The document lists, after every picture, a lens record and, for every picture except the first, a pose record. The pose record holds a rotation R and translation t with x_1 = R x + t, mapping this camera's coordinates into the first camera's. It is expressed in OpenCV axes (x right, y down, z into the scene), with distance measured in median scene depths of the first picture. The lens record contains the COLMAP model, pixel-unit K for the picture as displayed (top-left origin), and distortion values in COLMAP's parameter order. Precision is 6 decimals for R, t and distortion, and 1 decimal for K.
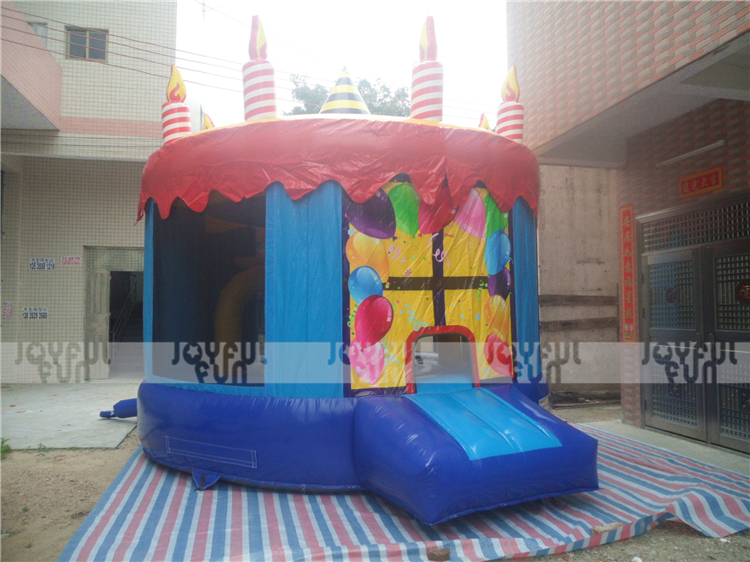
lens RADIAL K [[597.4, 0, 374.6], [0, 597.4, 280.8], [0, 0, 1]] dist [-0.011241, 0.007981]
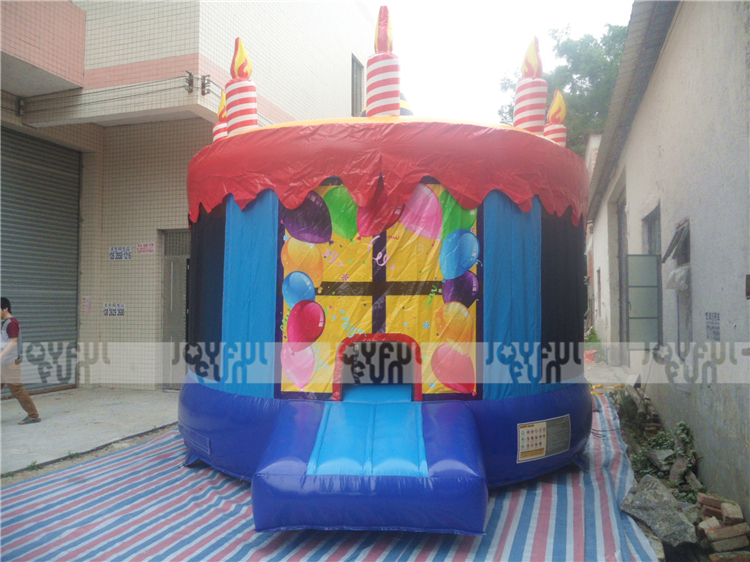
lens RADIAL K [[597.4, 0, 381.7], [0, 597.4, 278.7], [0, 0, 1]] dist [-0.011241, 0.007981]
pose [[0.886947, 0.007487, -0.461810, 0.557867], [-0.001388, 0.999907, 0.013546, -0.024729], [0.461869, -0.011374, 0.886875, 0.161009]]
